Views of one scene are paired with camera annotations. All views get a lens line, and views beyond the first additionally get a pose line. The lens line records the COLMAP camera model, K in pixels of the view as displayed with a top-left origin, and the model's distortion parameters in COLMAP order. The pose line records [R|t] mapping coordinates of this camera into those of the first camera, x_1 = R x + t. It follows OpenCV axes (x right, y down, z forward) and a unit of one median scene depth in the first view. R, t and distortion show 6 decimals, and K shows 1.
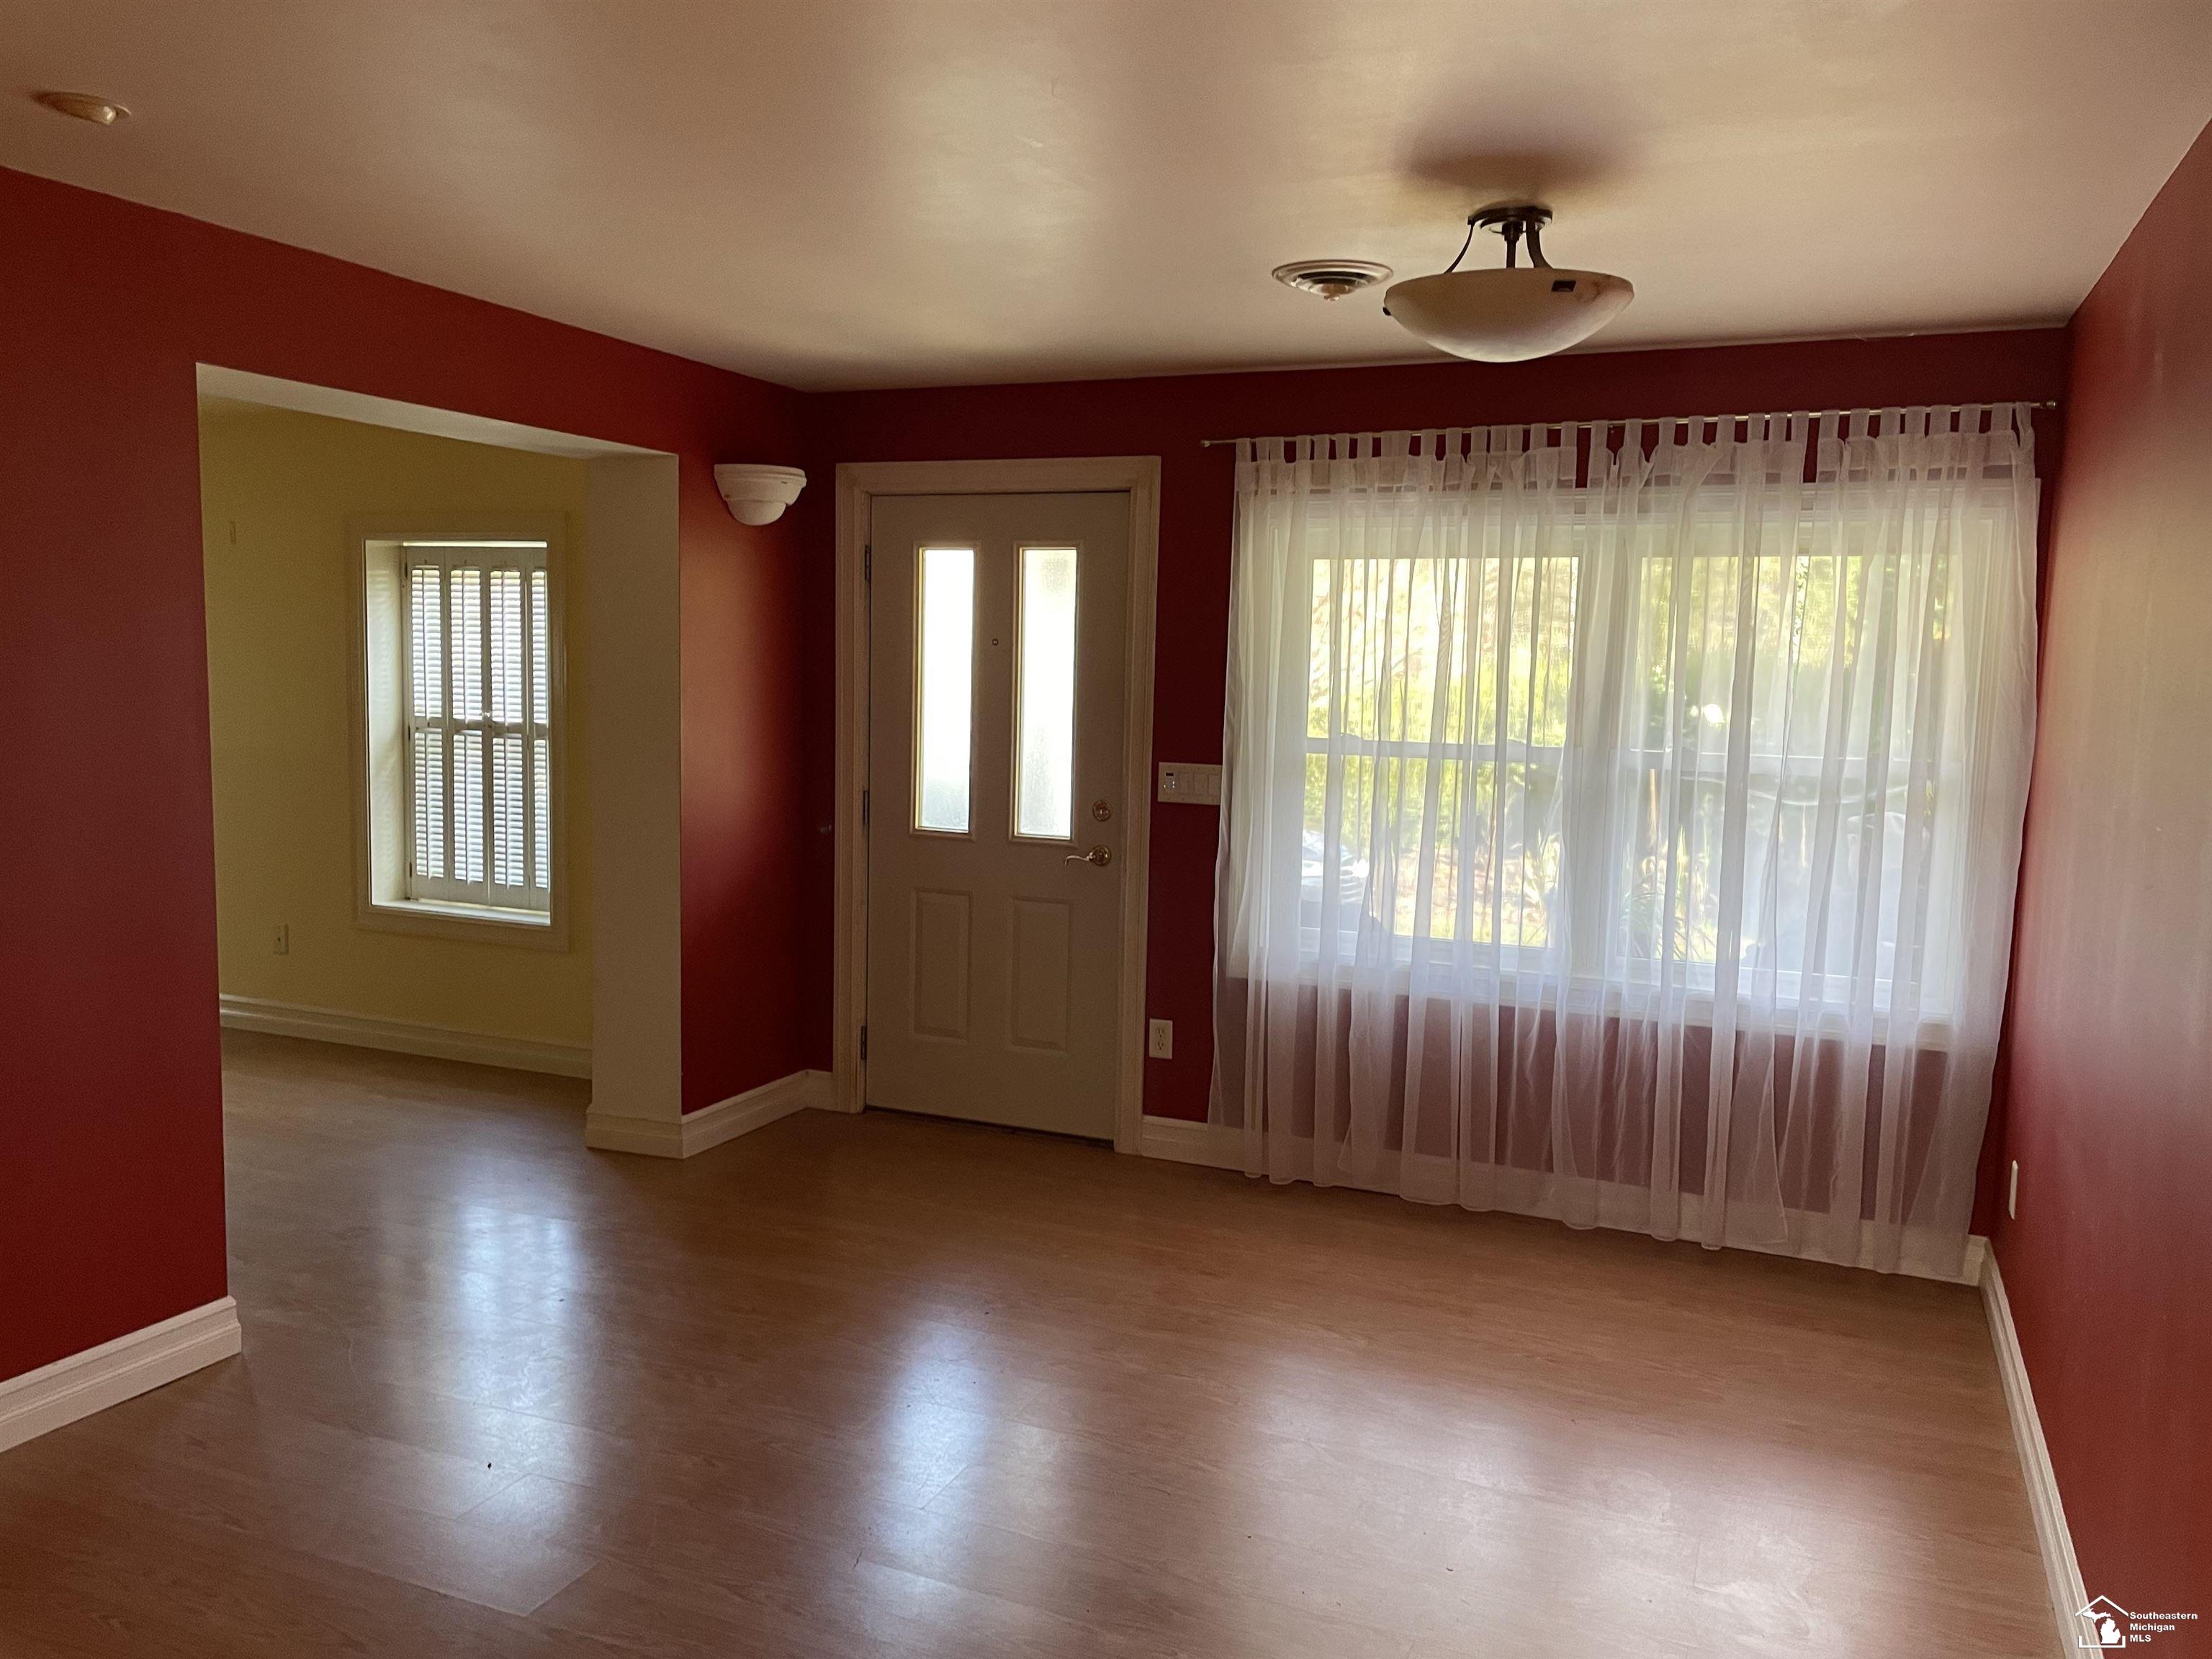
lens RADIAL K [[1681.0, 0, 1106.0], [0, 1681.0, 829.5], [0, 0, 1]] dist [-0.001444, -0.002609]
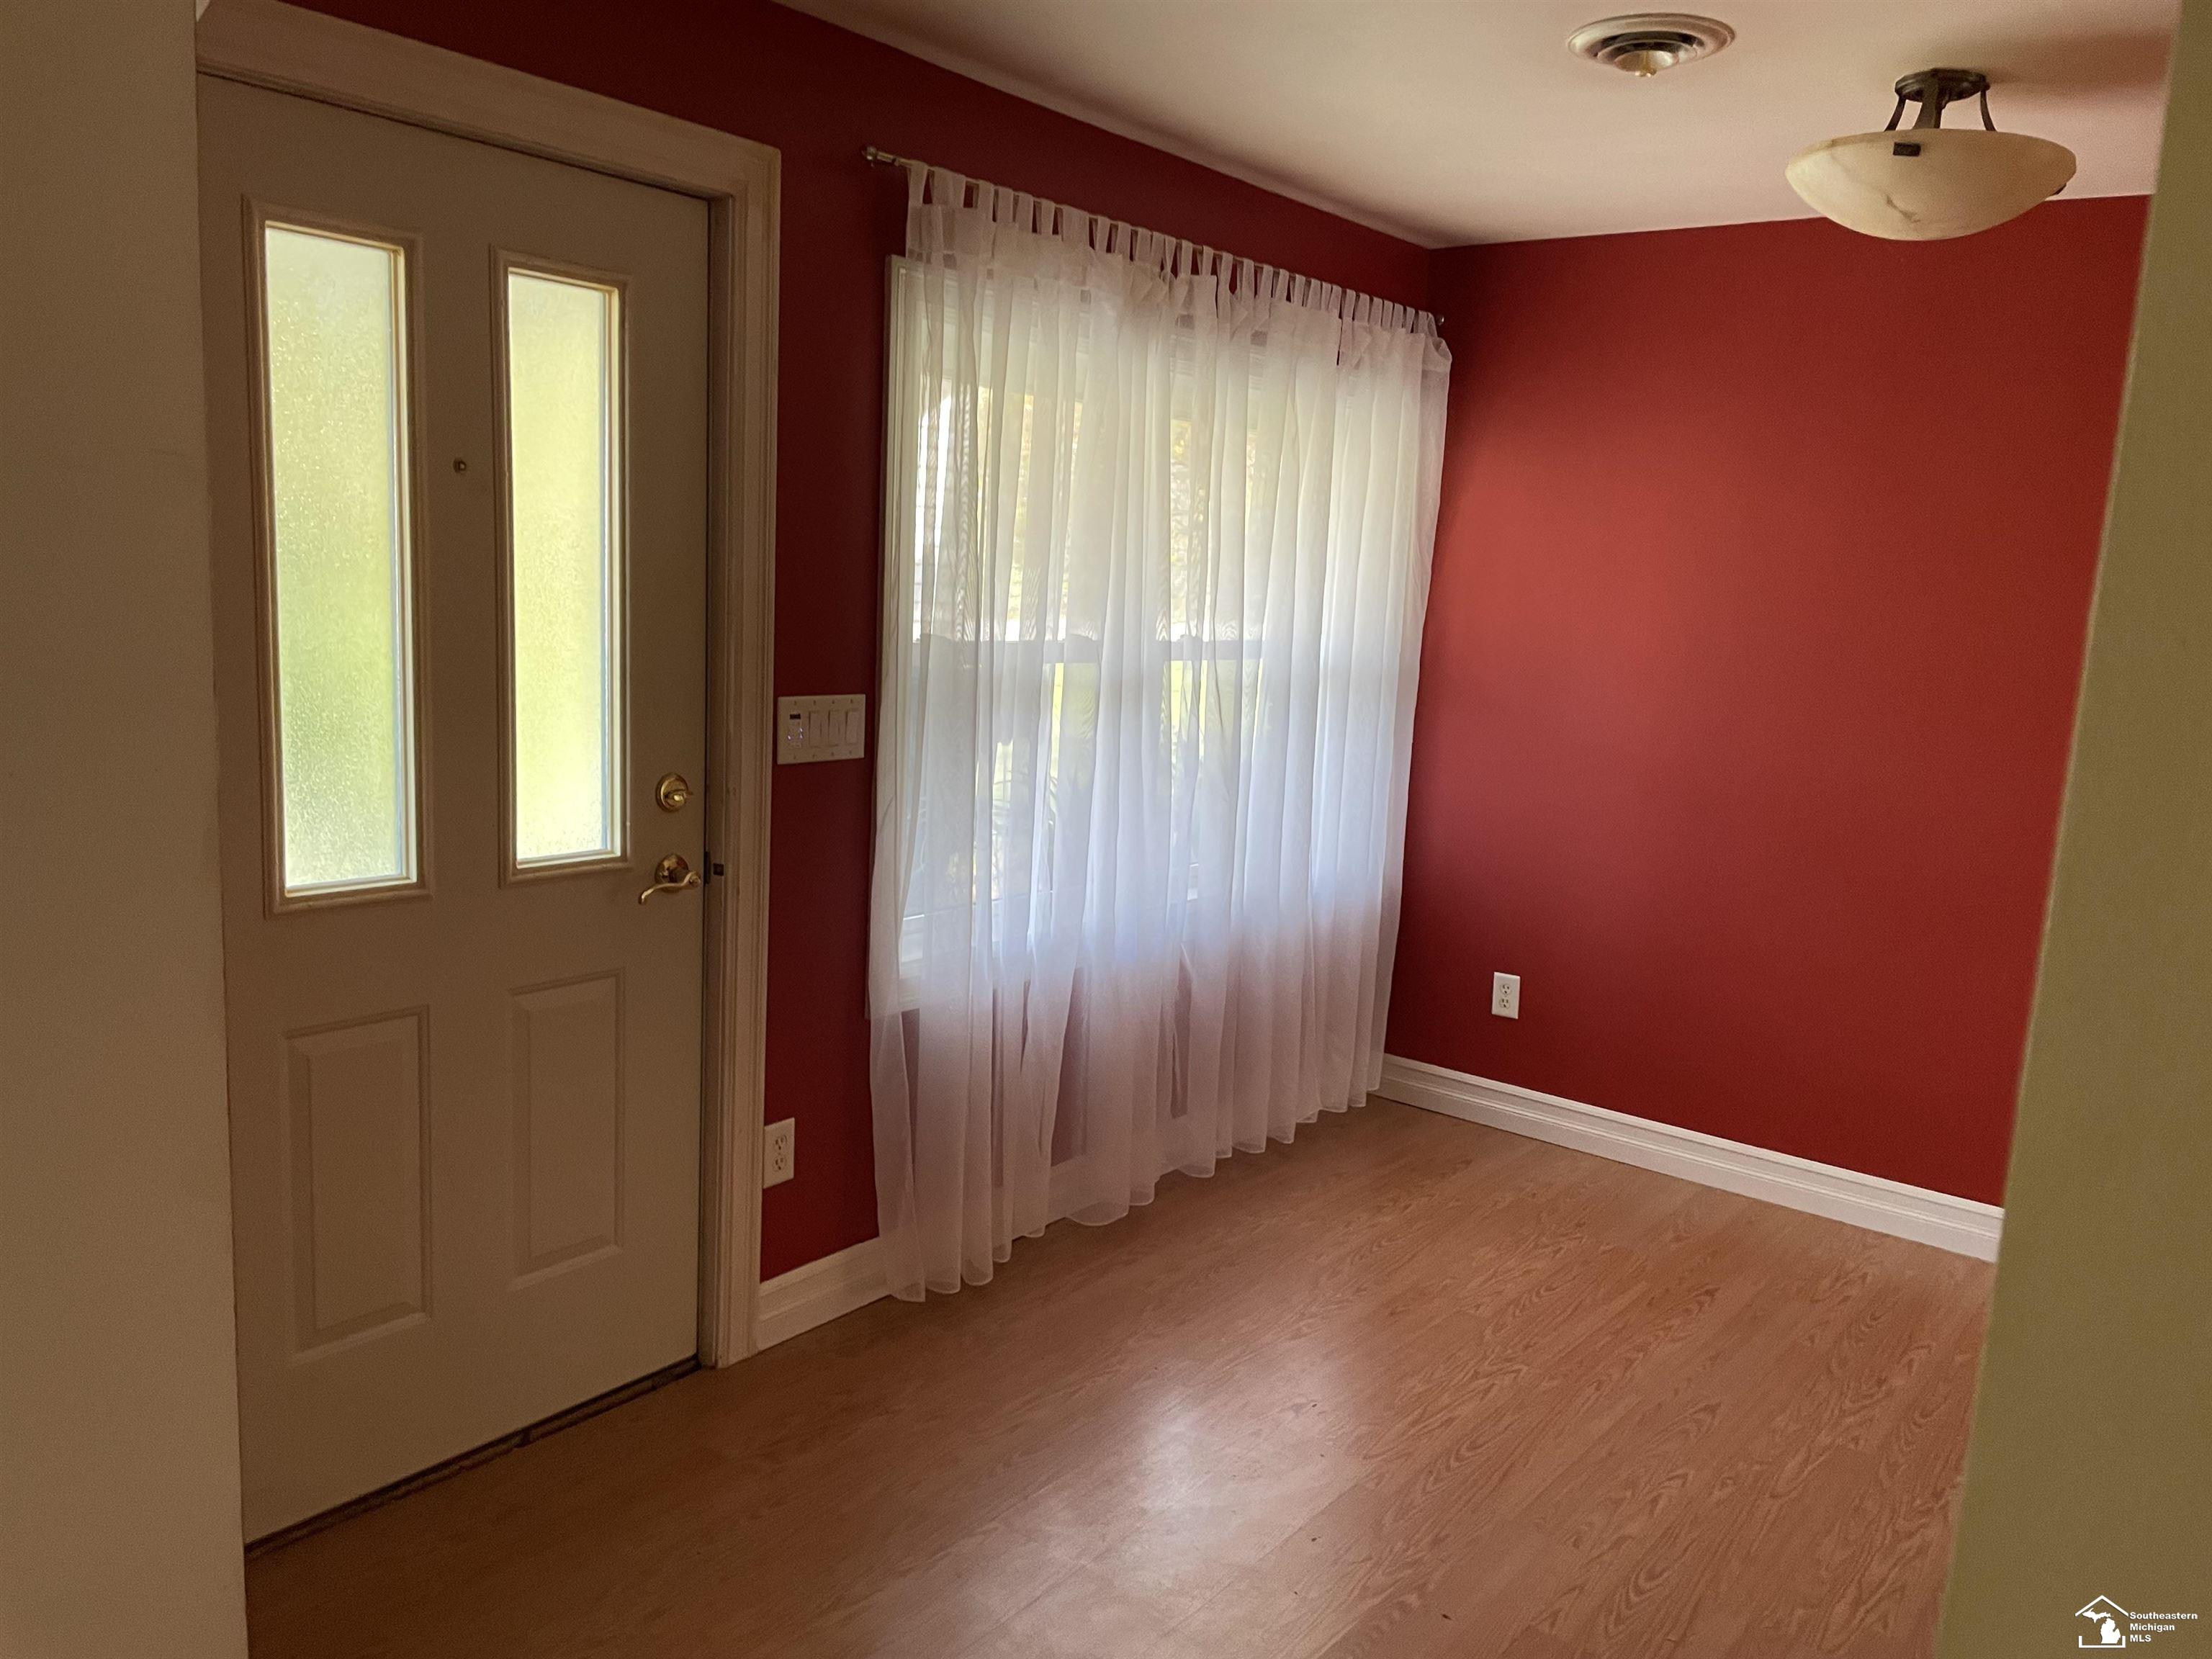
lens RADIAL K [[1681.0, 0, 1106.0], [0, 1681.0, 829.5], [0, 0, 1]] dist [-0.001444, -0.002609]
pose [[0.245896, -0.165756, 0.955018, -0.497762], [0.045606, 0.986157, 0.159419, -0.081392], [-0.968223, 0.004354, 0.250051, 0.734733]]
